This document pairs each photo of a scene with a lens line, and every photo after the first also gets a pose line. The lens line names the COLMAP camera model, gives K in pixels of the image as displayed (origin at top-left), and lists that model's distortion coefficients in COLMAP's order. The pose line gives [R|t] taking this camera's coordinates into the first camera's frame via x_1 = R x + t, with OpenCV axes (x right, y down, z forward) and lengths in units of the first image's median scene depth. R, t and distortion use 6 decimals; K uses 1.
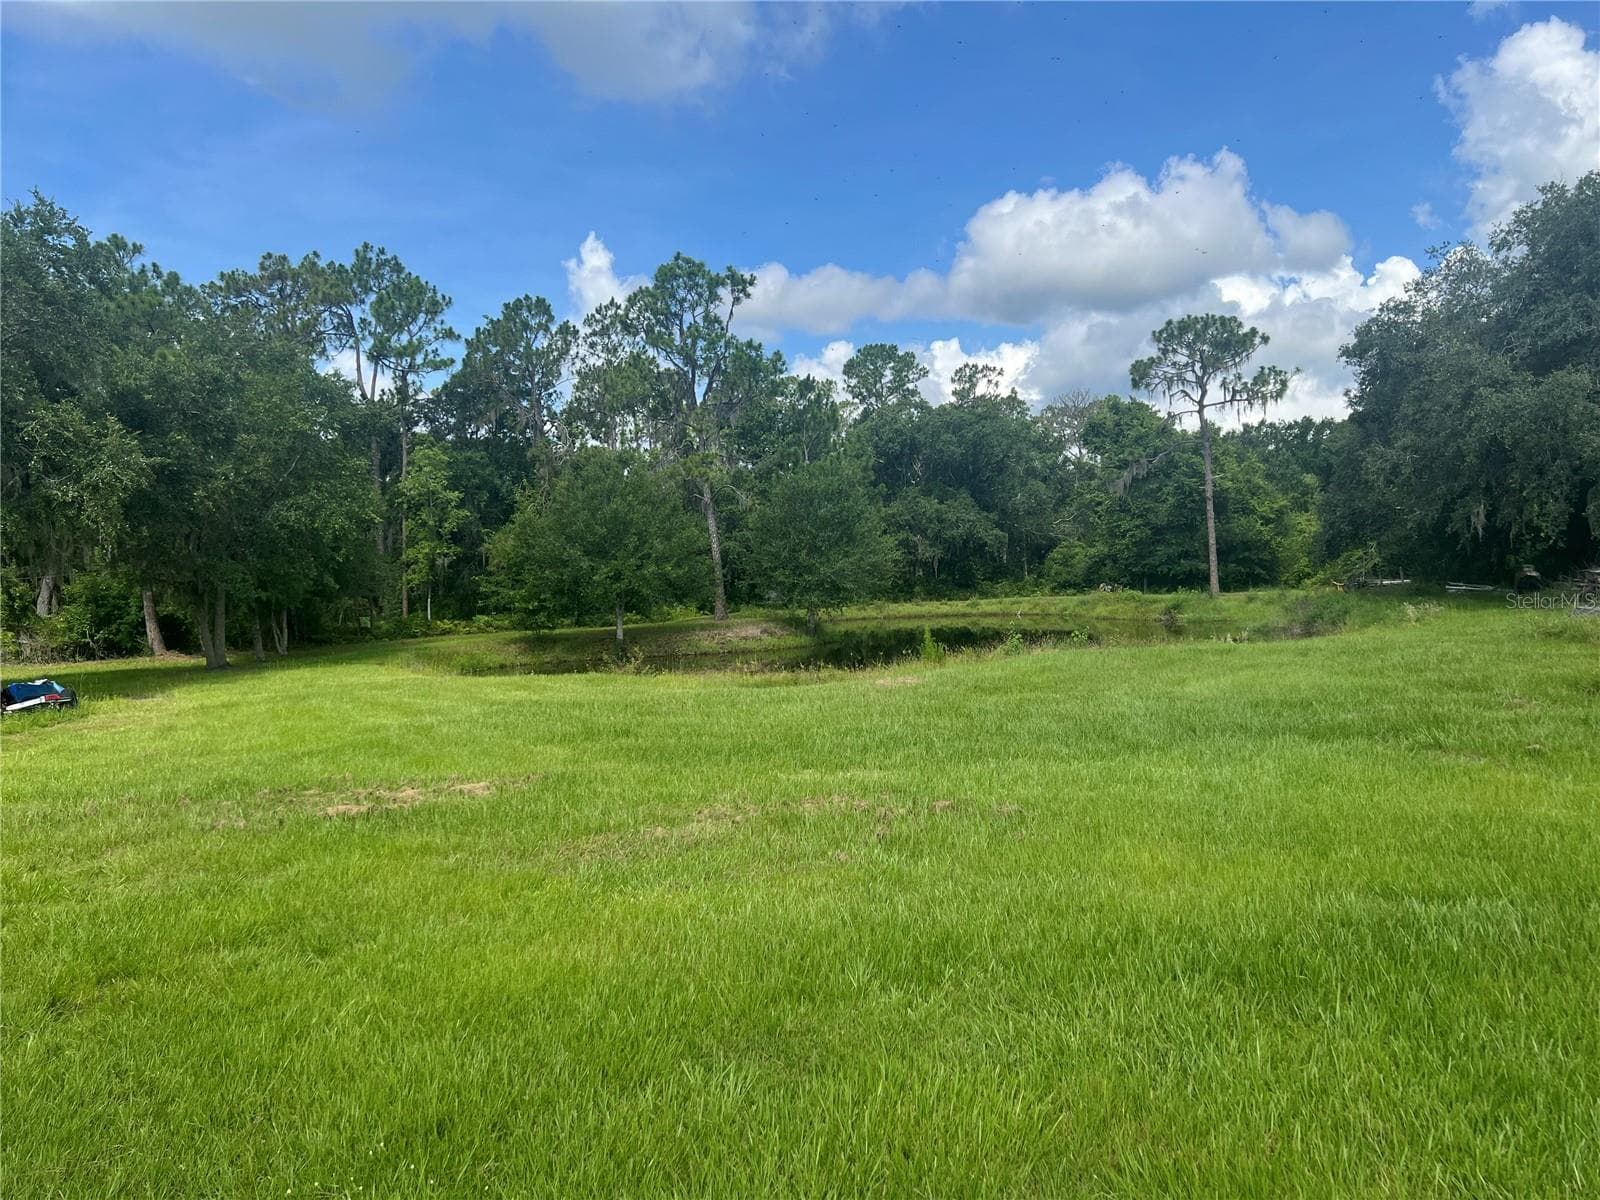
lens RADIAL K [[1158.4, 0, 815.9], [0, 1158.4, 628.3], [0, 0, 1]] dist [0.008443, -0.027276]
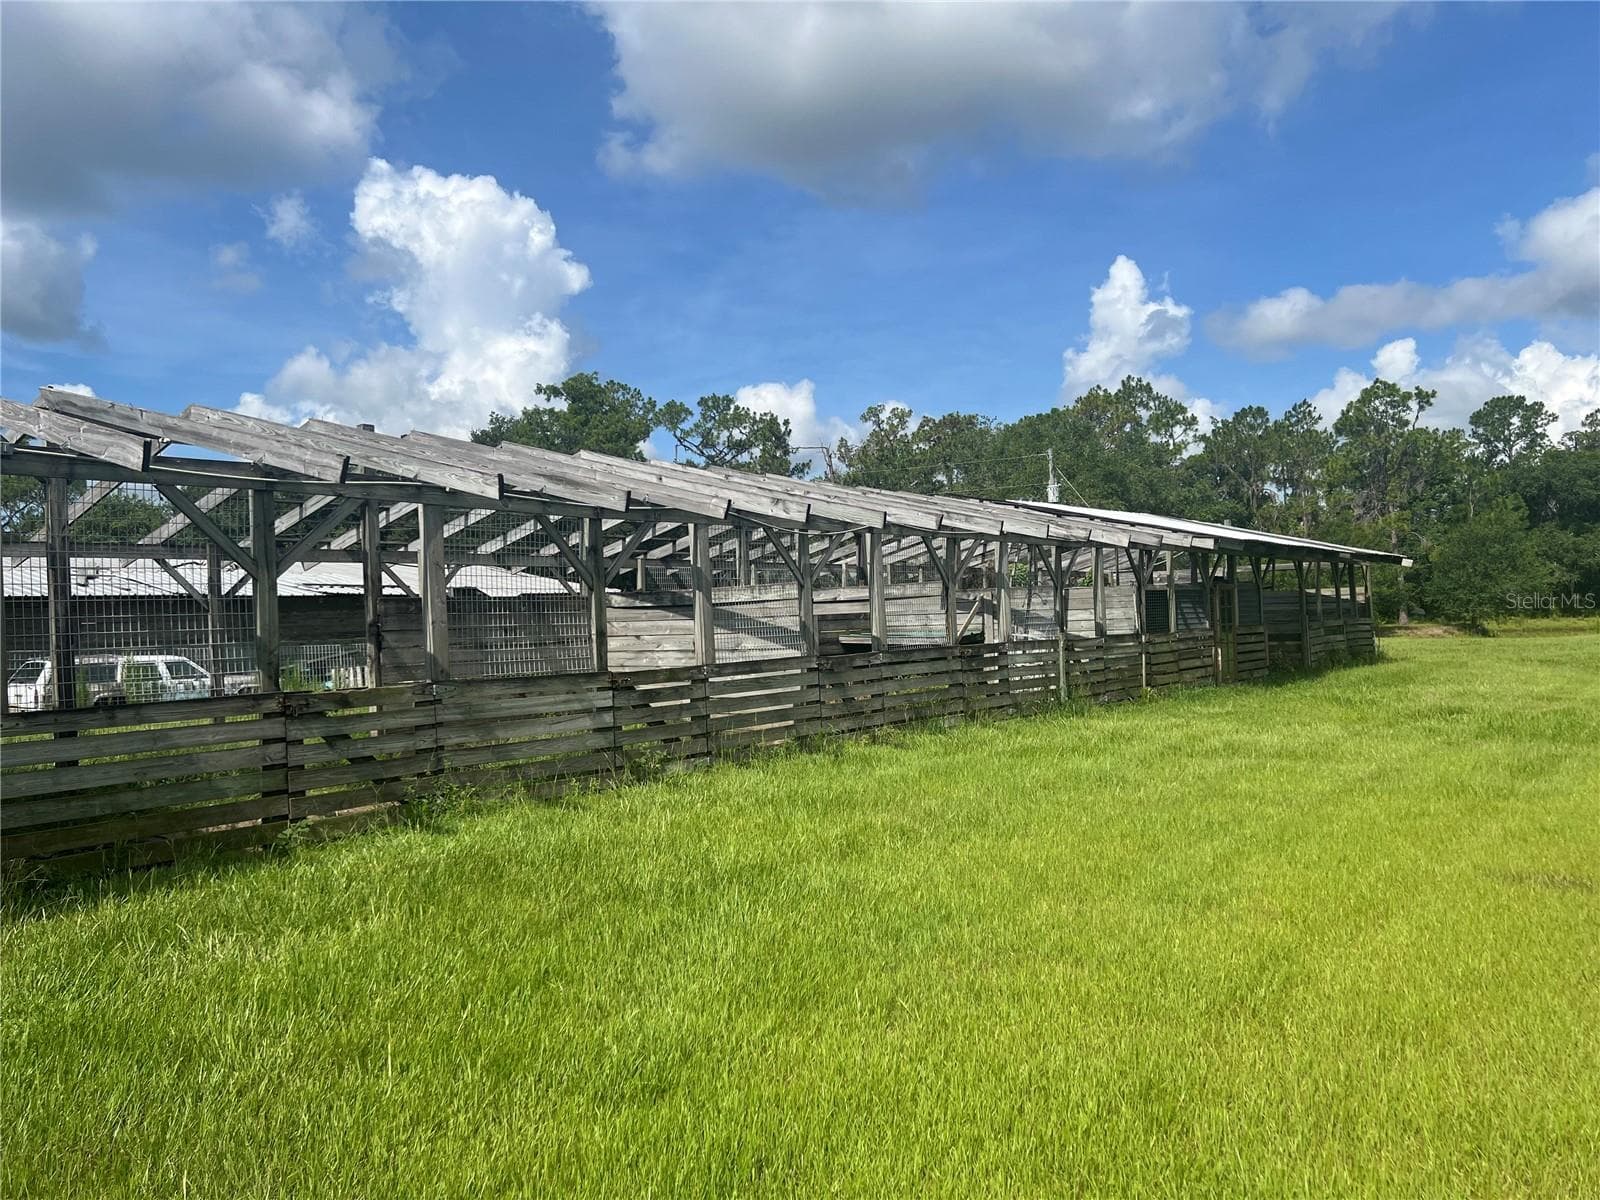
lens RADIAL K [[1173.7, 0, 800.0], [0, 1173.7, 600.0], [0, 0, 1]] dist [-0.003260, -0.001058]
pose [[0.896443, 0.002294, -0.443152, -0.123674], [-0.022982, 0.998882, -0.041319, 0.044108], [0.442562, 0.047225, 0.895494, -0.722462]]
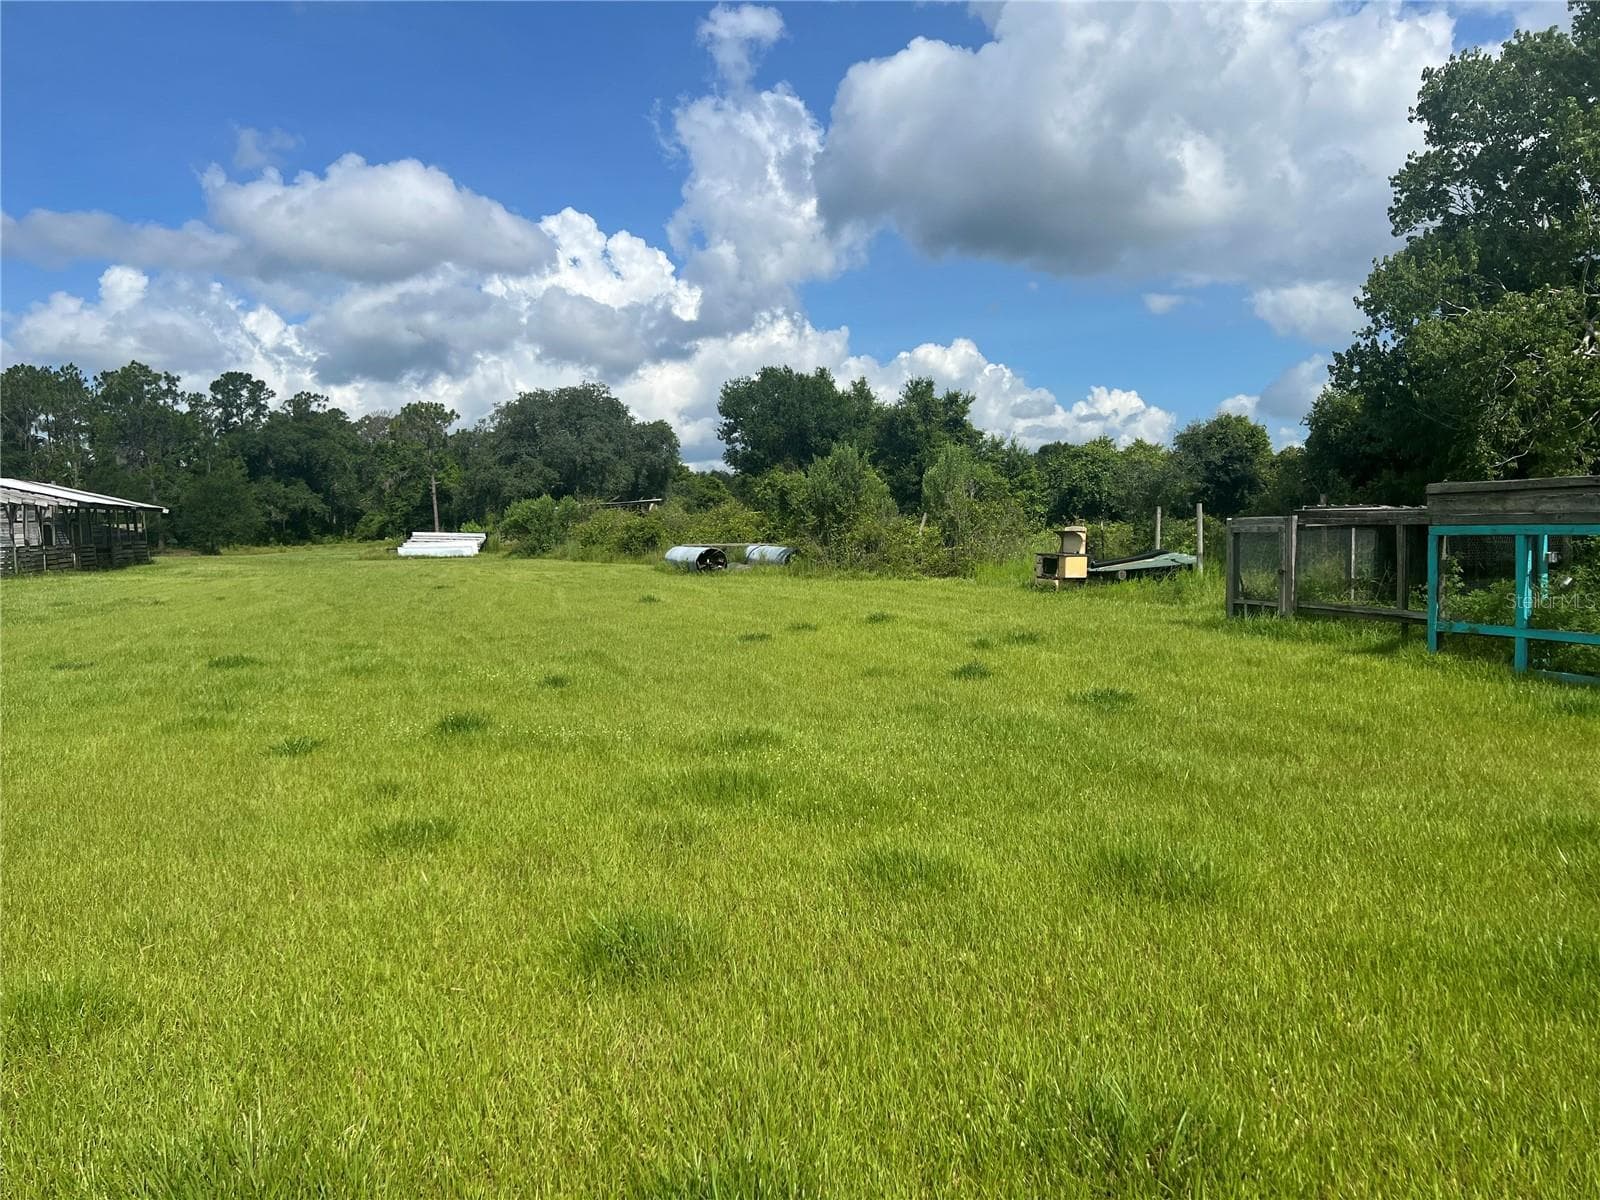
lens RADIAL K [[1158.4, 0, 815.9], [0, 1158.4, 628.3], [0, 0, 1]] dist [0.008443, -0.027276]
pose [[0.861615, -0.024640, 0.506963, -0.140143], [0.008934, 0.999402, 0.033390, 0.074870], [-0.507483, -0.024241, 0.861321, -1.348208]]
